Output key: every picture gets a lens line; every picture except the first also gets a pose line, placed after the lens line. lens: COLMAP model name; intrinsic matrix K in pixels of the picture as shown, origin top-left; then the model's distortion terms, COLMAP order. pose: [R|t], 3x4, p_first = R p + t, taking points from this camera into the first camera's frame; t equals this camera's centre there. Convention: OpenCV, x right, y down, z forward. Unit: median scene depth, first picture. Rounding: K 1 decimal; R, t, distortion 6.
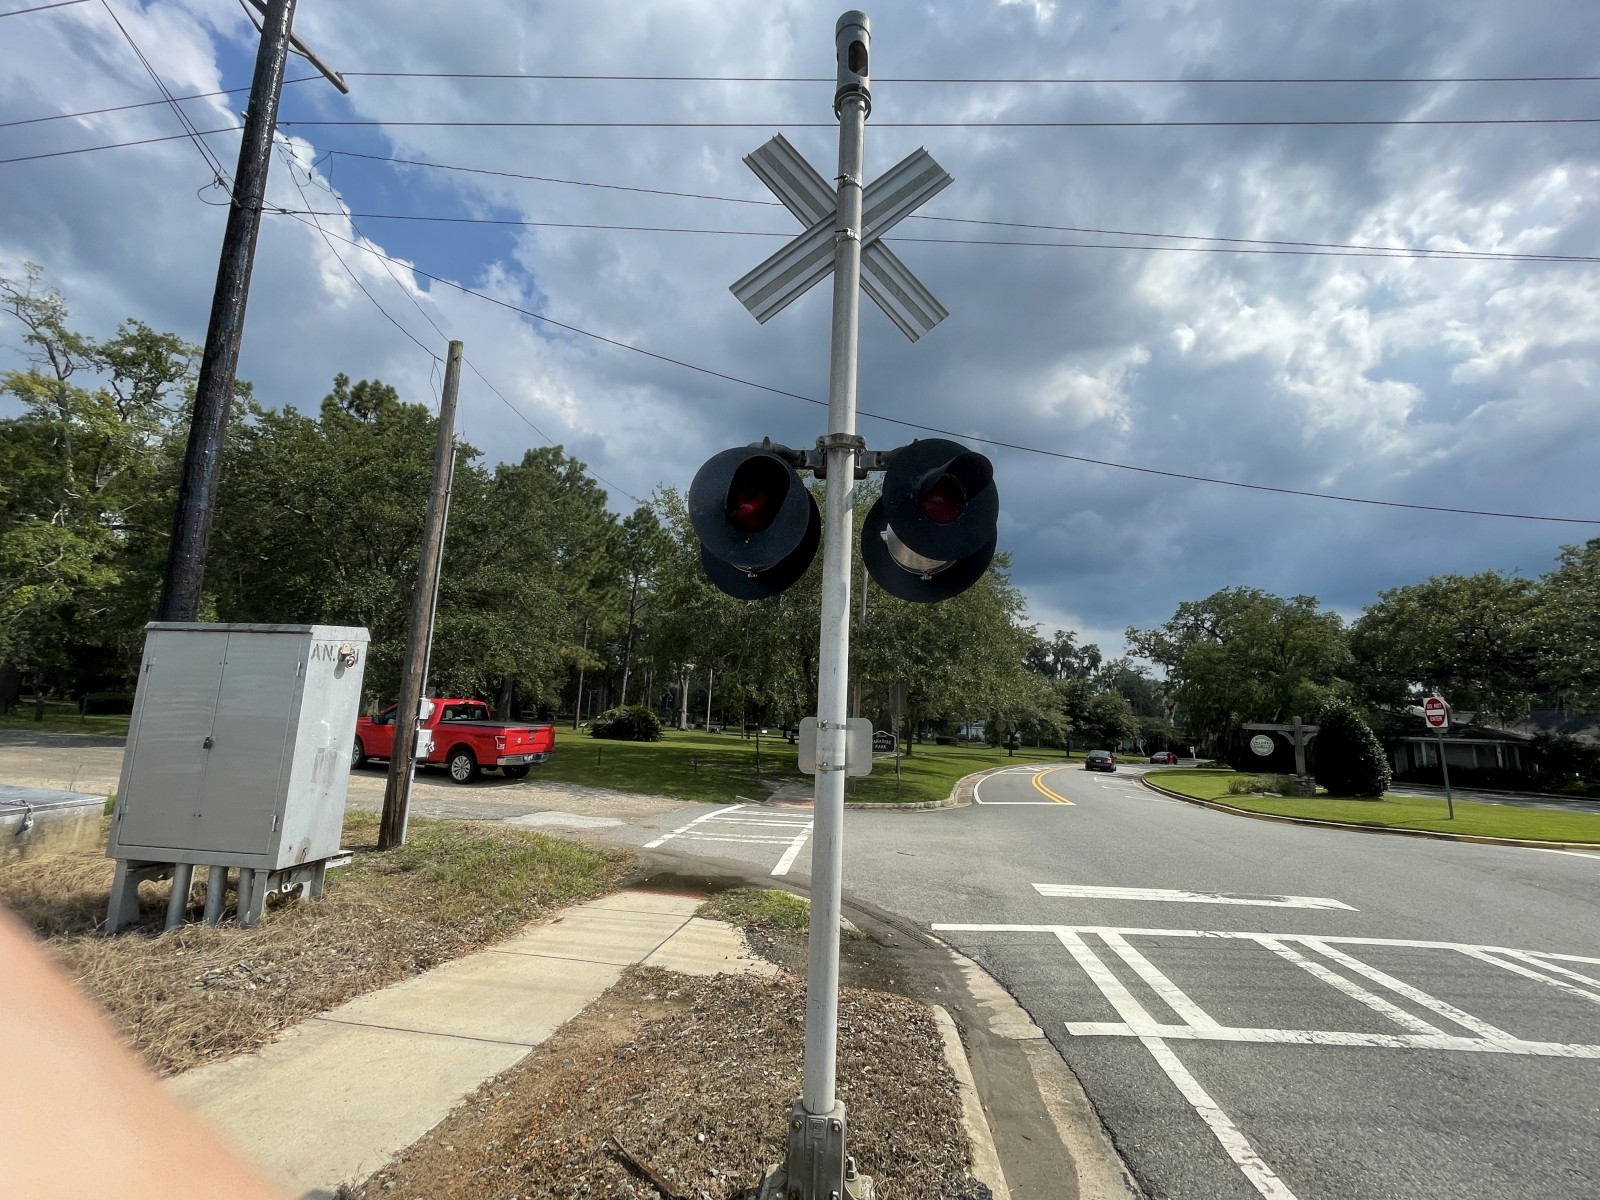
lens RADIAL K [[667.9, 0, 801.7], [0, 667.9, 609.7], [0, 0, 1]] dist [0.004823, -0.000517]
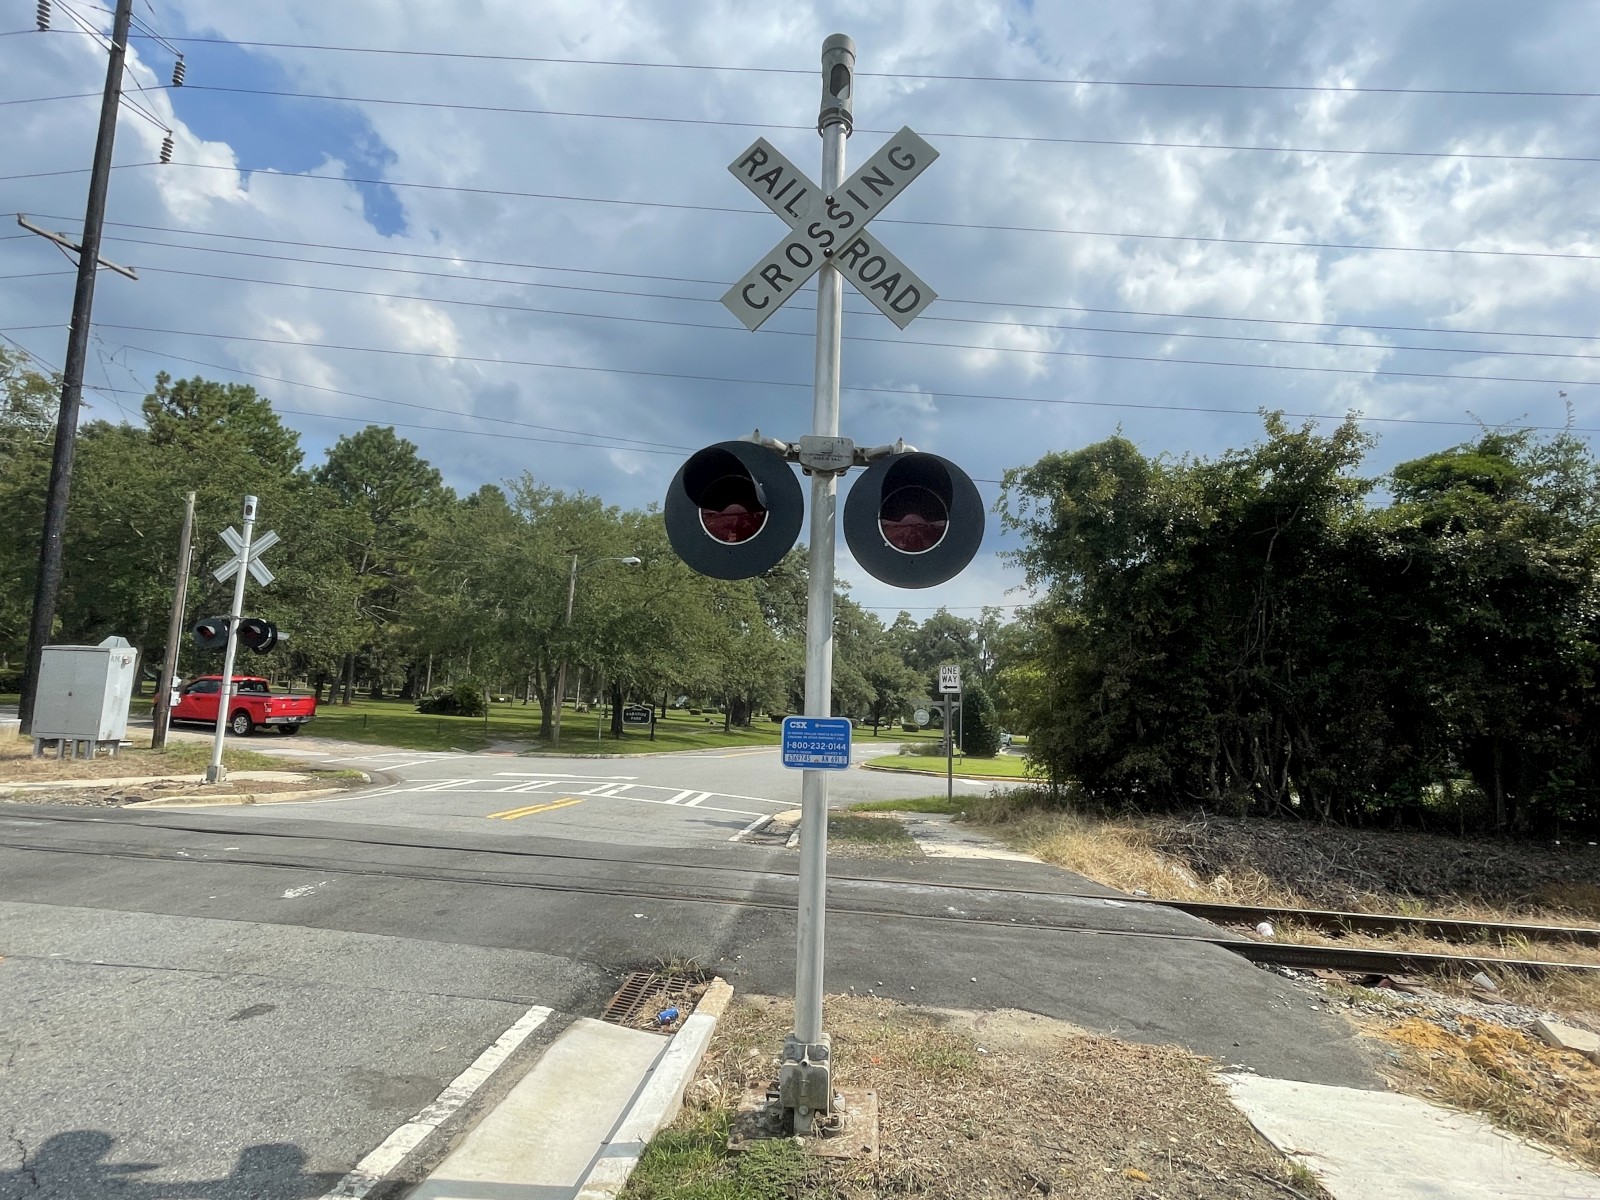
lens RADIAL K [[802.6, 0, 788.3], [0, 802.6, 606.7], [0, 0, 1]] dist [0.024175, -0.006343]
pose [[0.999576, 0.010475, 0.027184, 0.329738], [-0.011683, 0.998935, 0.044645, -0.055051], [-0.026687, -0.044944, 0.998633, -0.394467]]
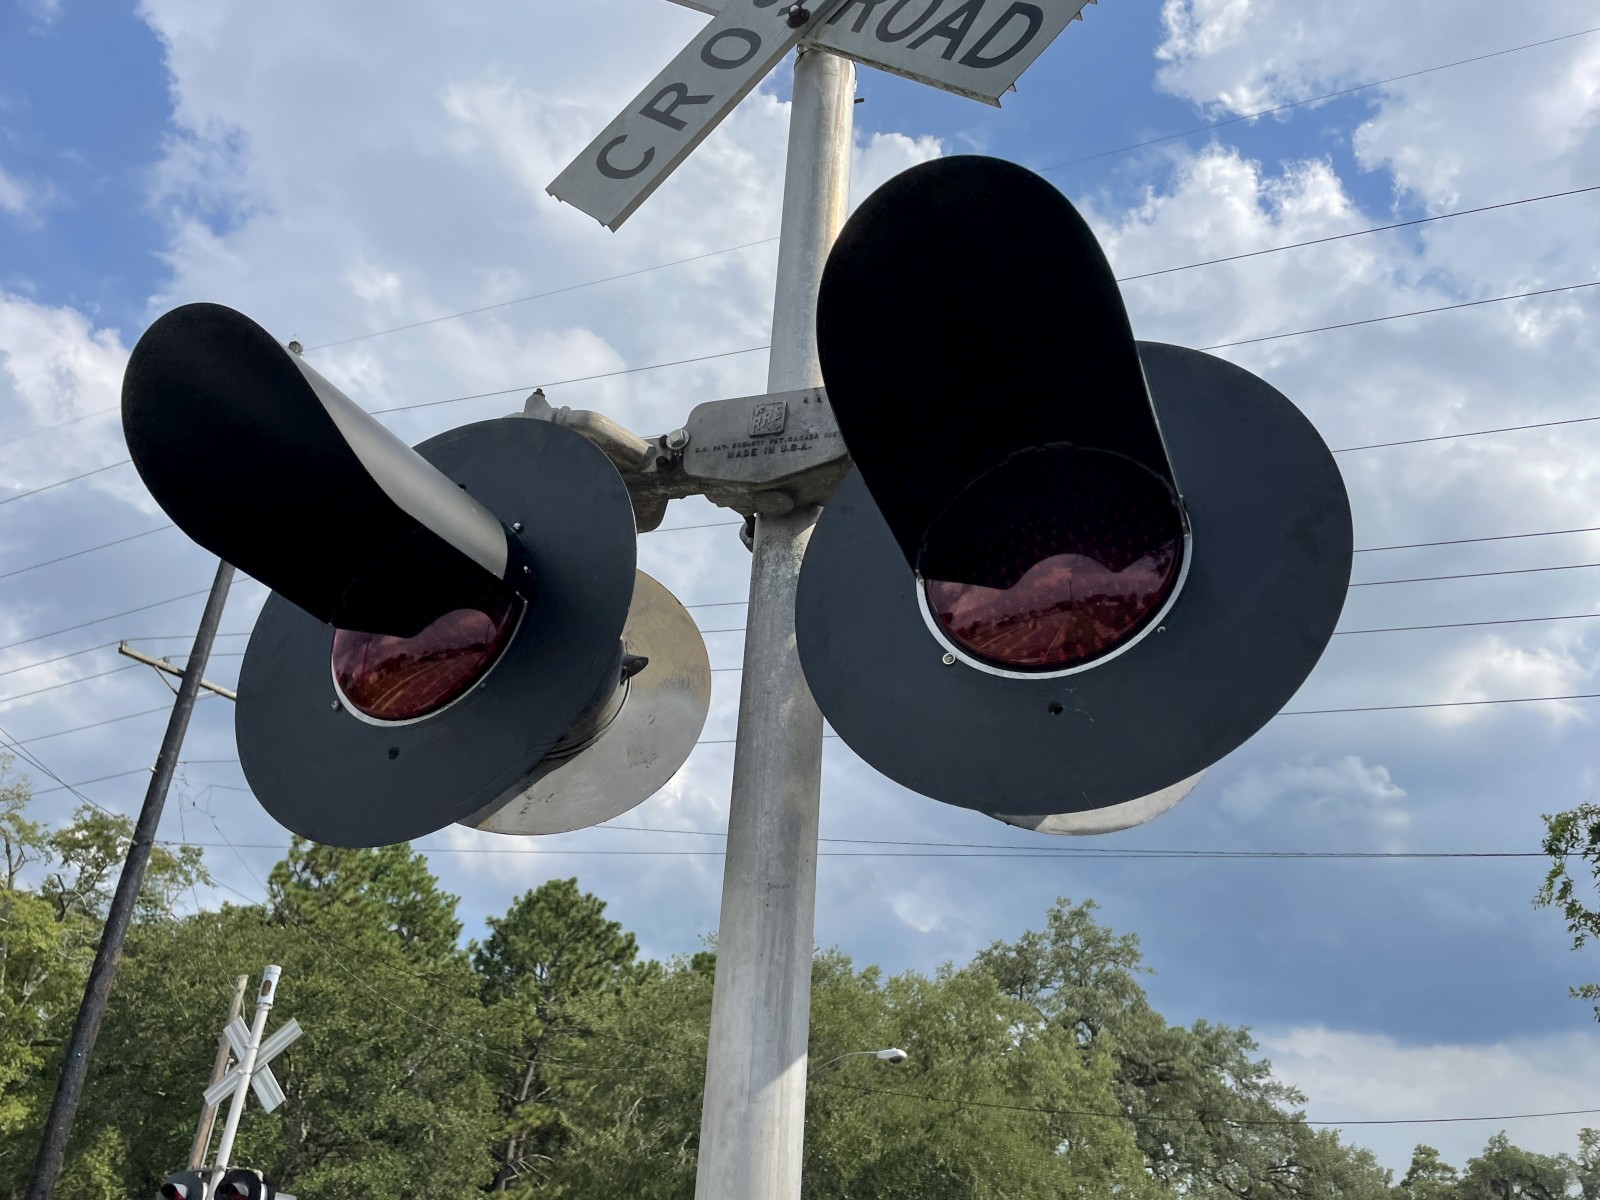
lens RADIAL K [[1179.9, 0, 808.4], [0, 1179.9, 634.4], [0, 0, 1]] dist [0.037875, -0.018871]
pose [[0.961889, -0.122463, -0.244485, 0.363074], [0.027717, 0.933166, -0.358375, -0.039616], [0.272033, 0.337940, 0.900996, -0.282132]]
